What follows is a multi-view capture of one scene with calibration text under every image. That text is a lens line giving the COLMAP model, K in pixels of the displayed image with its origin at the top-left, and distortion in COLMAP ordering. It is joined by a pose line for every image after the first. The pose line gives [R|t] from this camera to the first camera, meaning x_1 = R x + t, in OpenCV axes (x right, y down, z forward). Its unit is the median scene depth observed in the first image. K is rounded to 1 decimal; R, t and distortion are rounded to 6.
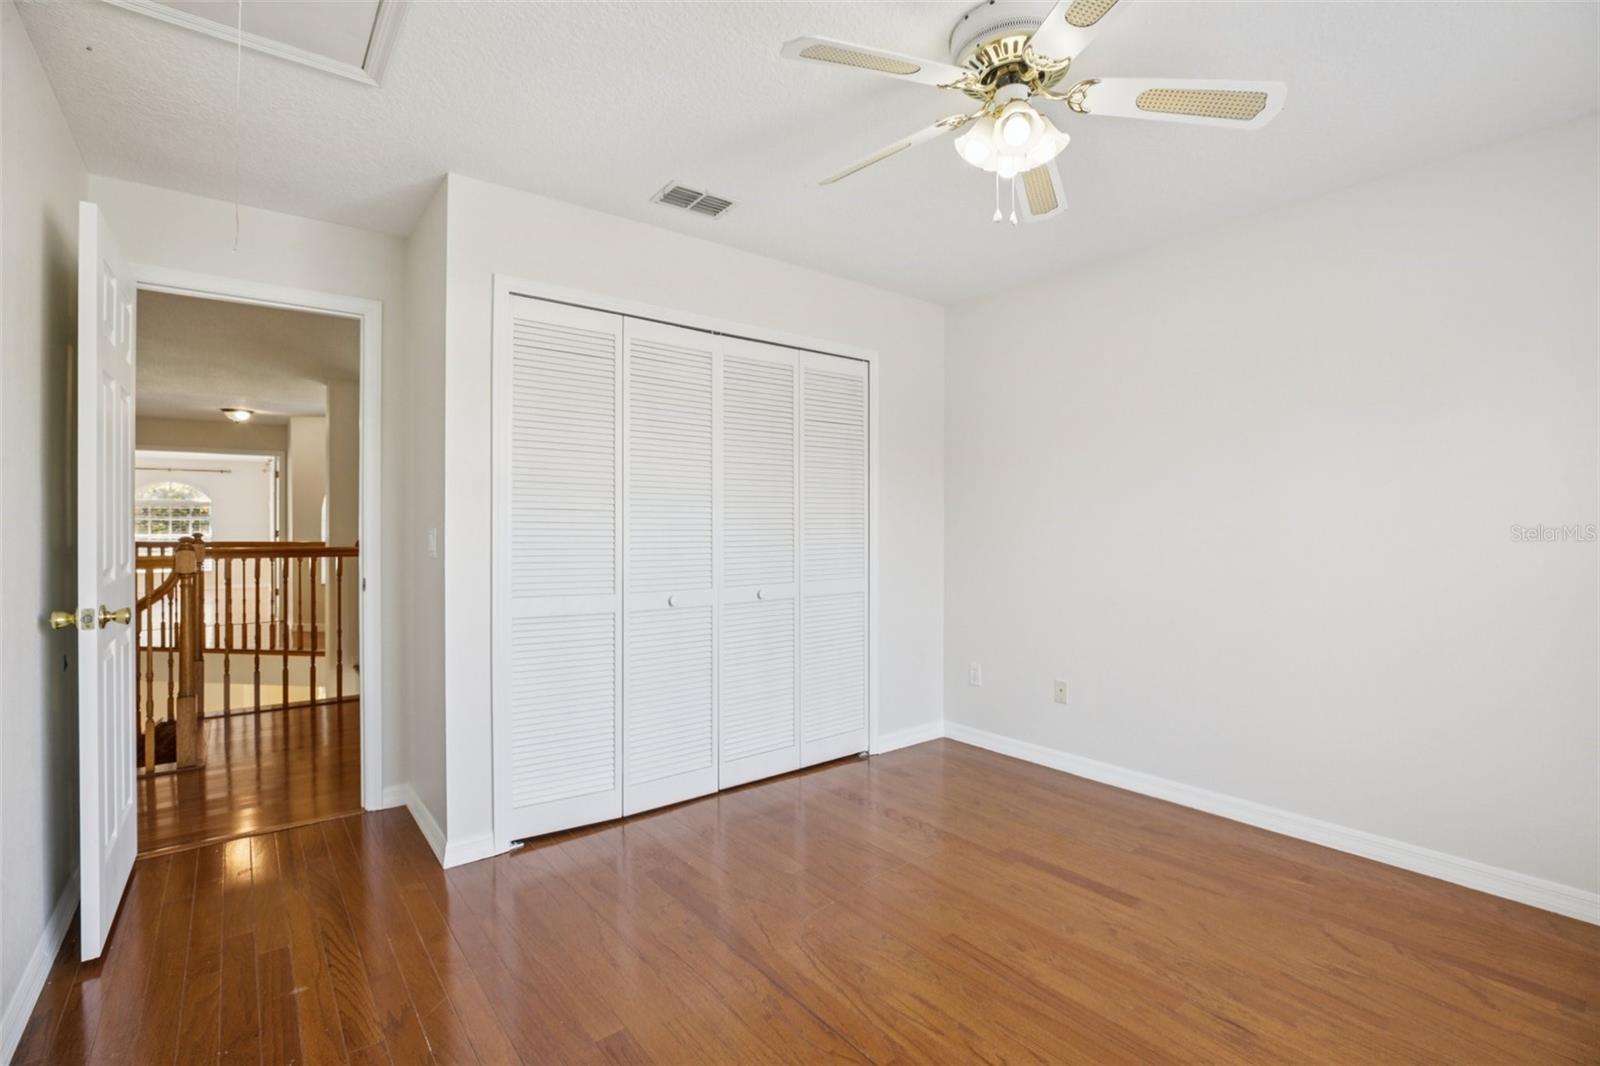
lens RADIAL K [[733.5, 0, 805.8], [0, 733.5, 530.2], [0, 0, 1]] dist [-0.035704, 0.000285]
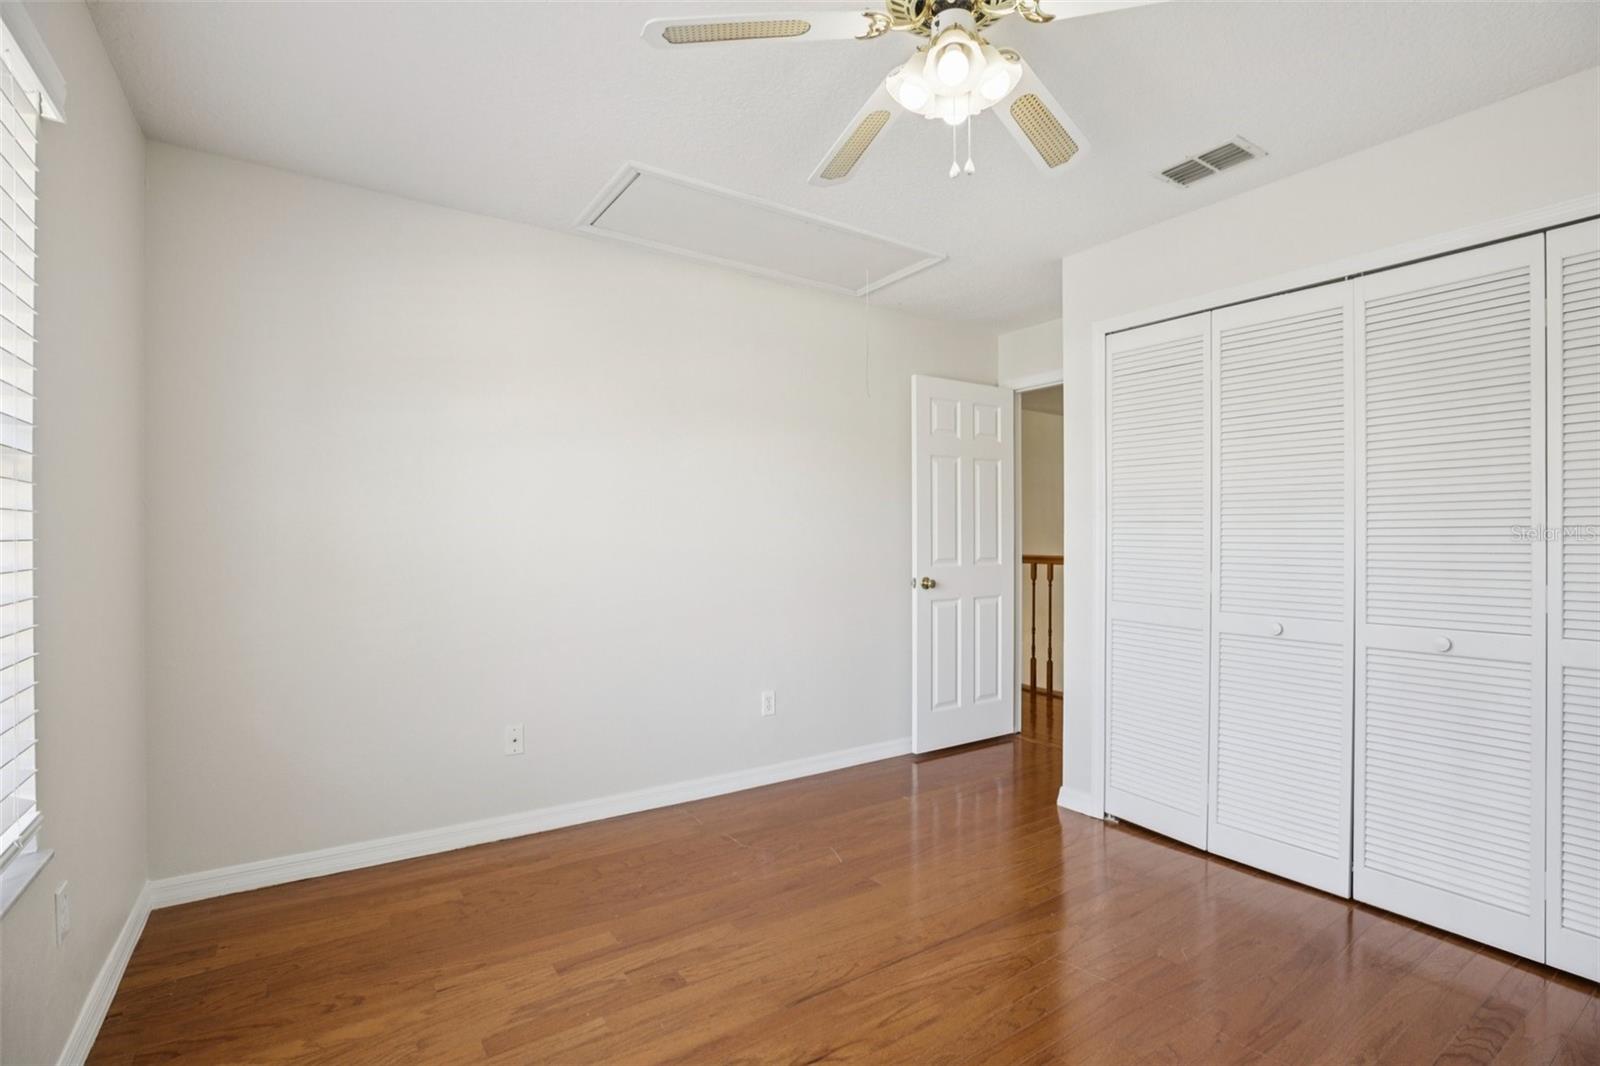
lens RADIAL K [[723.8, 0, 805.1], [0, 723.8, 535.7], [0, 0, 1]] dist [-0.001844, 0.000618]
pose [[-0.057720, -0.004465, -0.998323, 0.705233], [-0.013930, 0.999896, -0.003667, 0.003735], [0.998236, 0.013695, -0.057776, 0.543339]]
